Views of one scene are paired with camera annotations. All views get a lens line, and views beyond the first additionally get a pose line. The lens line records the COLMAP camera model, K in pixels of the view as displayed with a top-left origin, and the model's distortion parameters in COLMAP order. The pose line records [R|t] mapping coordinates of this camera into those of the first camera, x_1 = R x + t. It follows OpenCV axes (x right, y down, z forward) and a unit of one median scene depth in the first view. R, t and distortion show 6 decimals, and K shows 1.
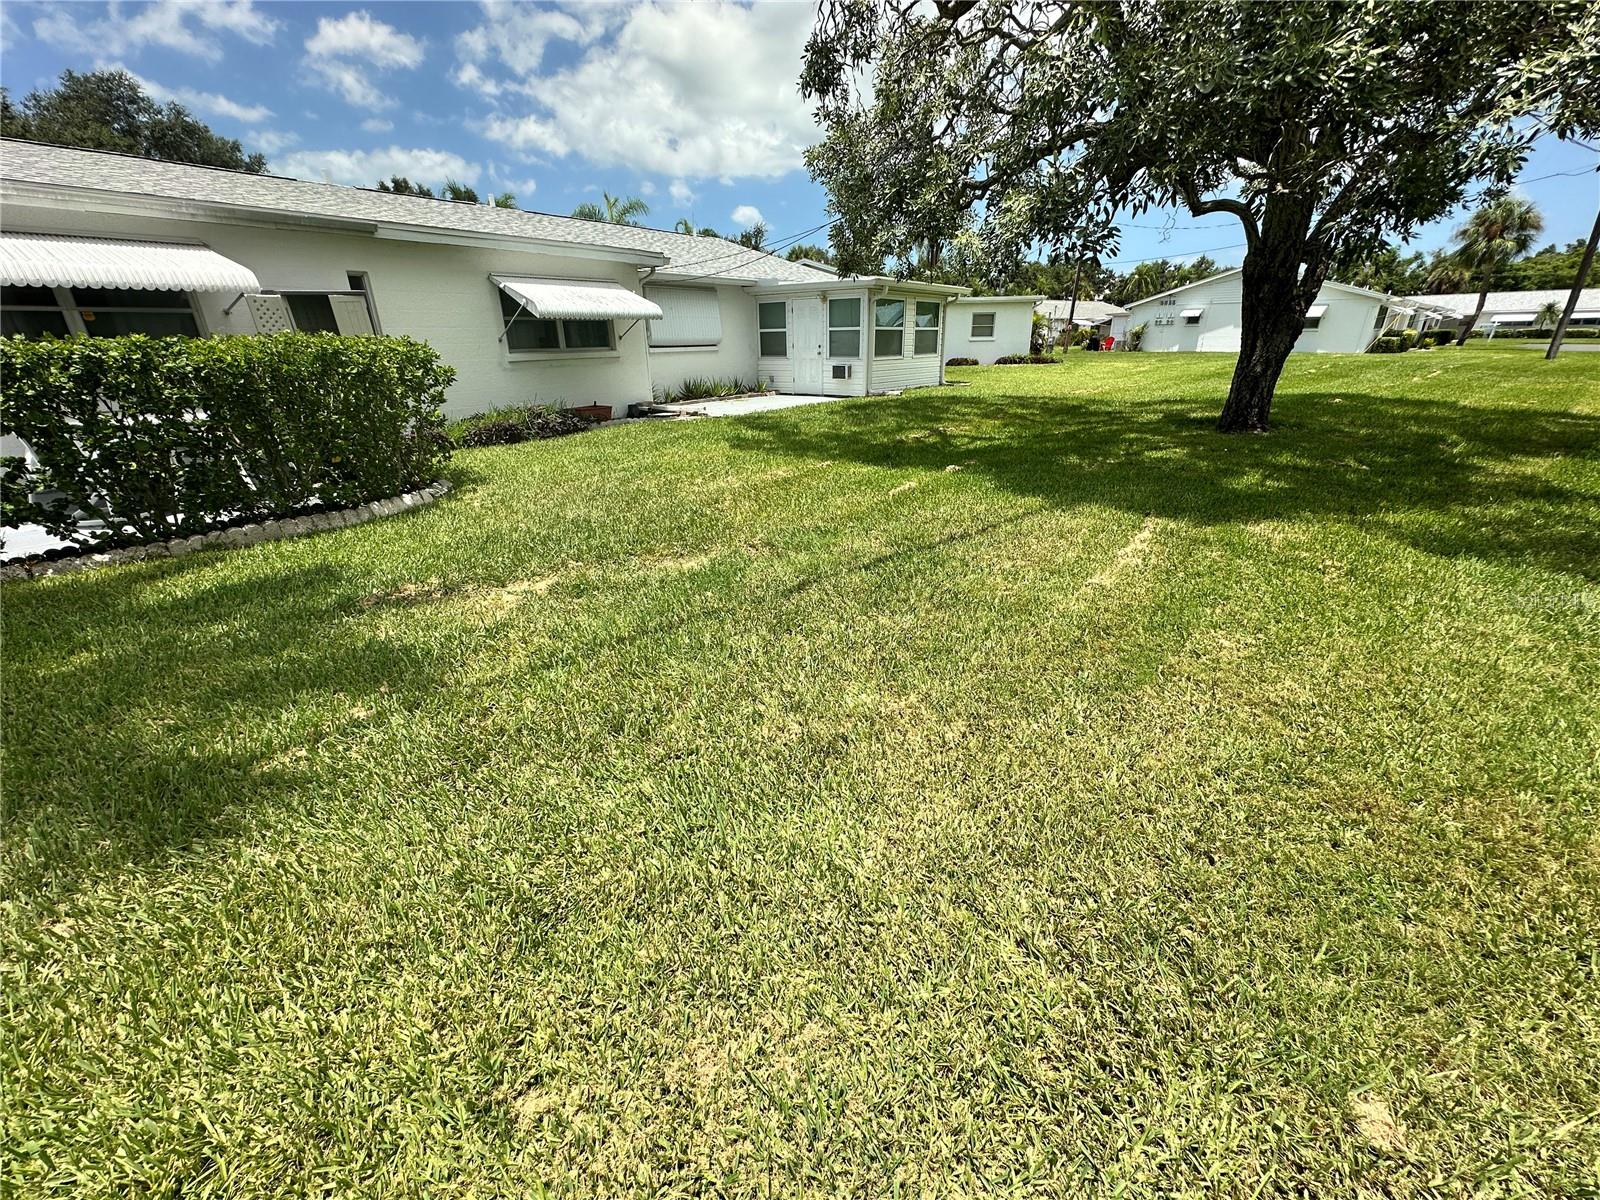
lens RADIAL K [[642.6, 0, 803.0], [0, 642.6, 590.2], [0, 0, 1]] dist [-0.000851, -0.000536]
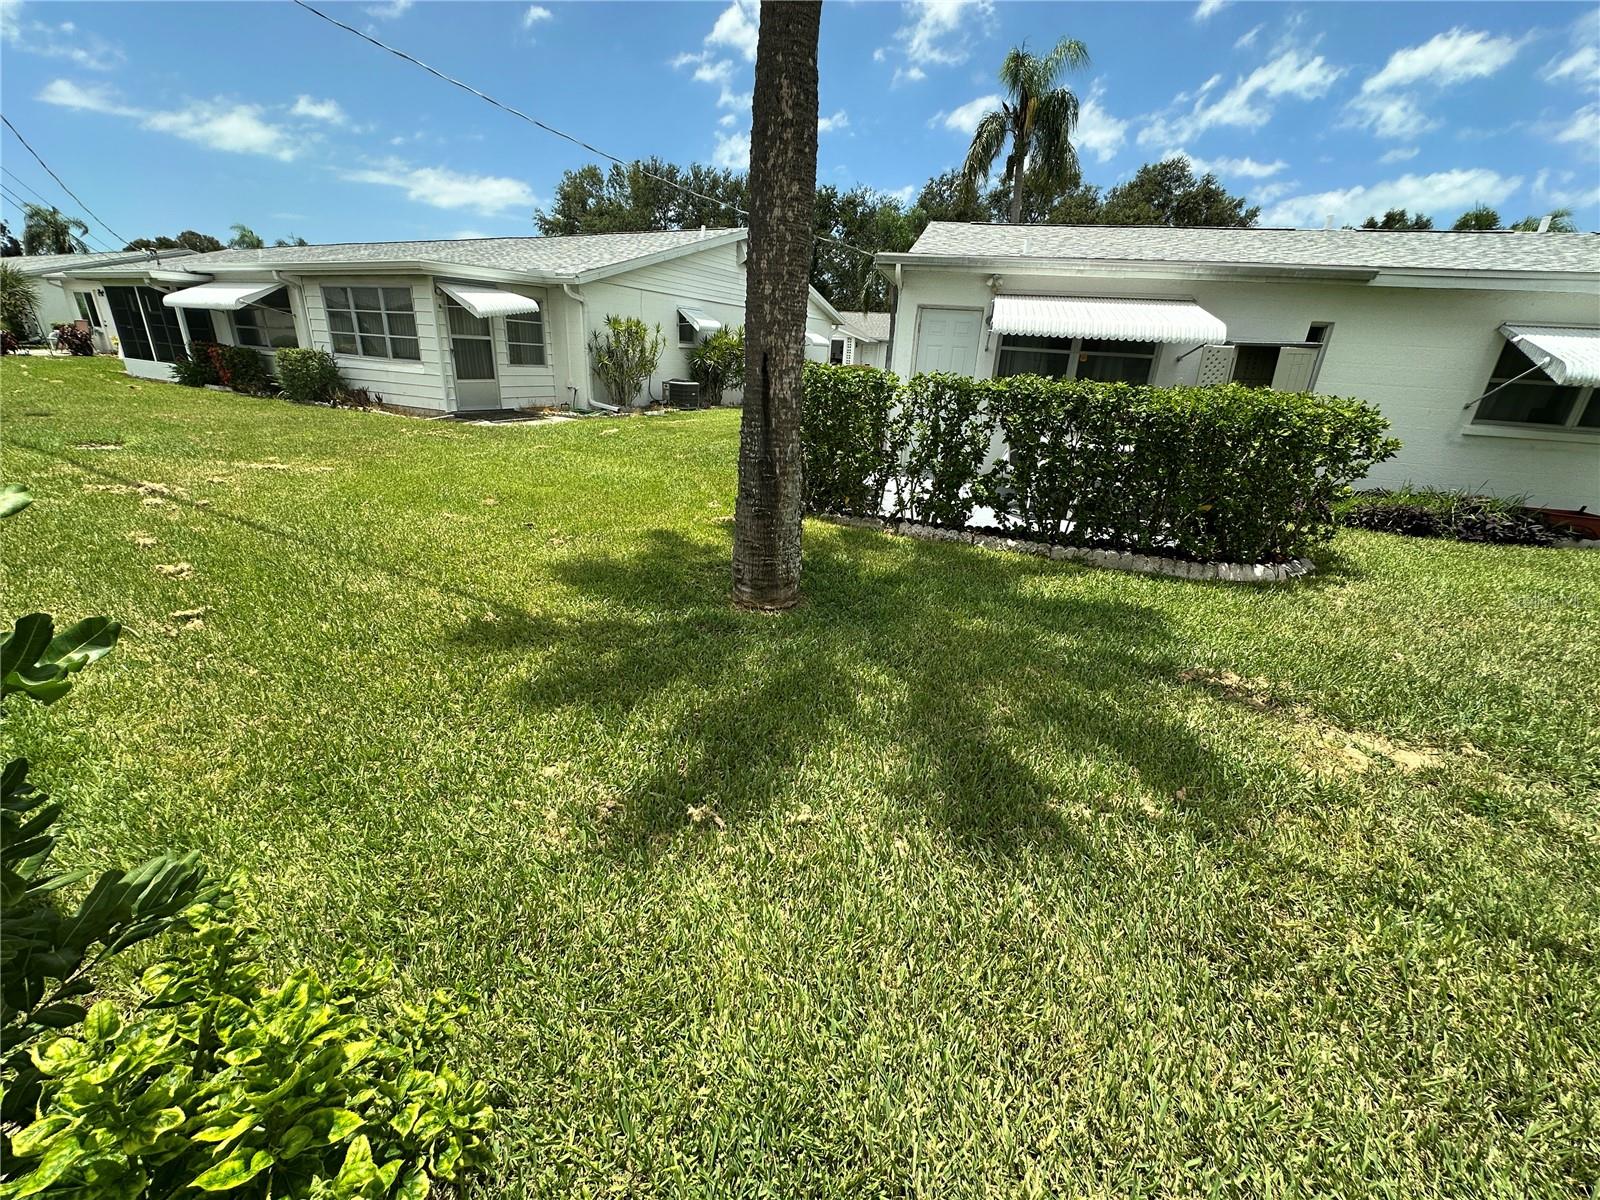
lens RADIAL K [[641.0, 0, 800.8], [0, 641.0, 597.6], [0, 0, 1]] dist [-0.001094, 0.000197]
pose [[0.397986, 0.359579, -0.843985, -0.117417], [-0.394768, 0.897576, 0.196256, -0.036130], [0.828110, 0.255071, 0.499173, 0.019768]]
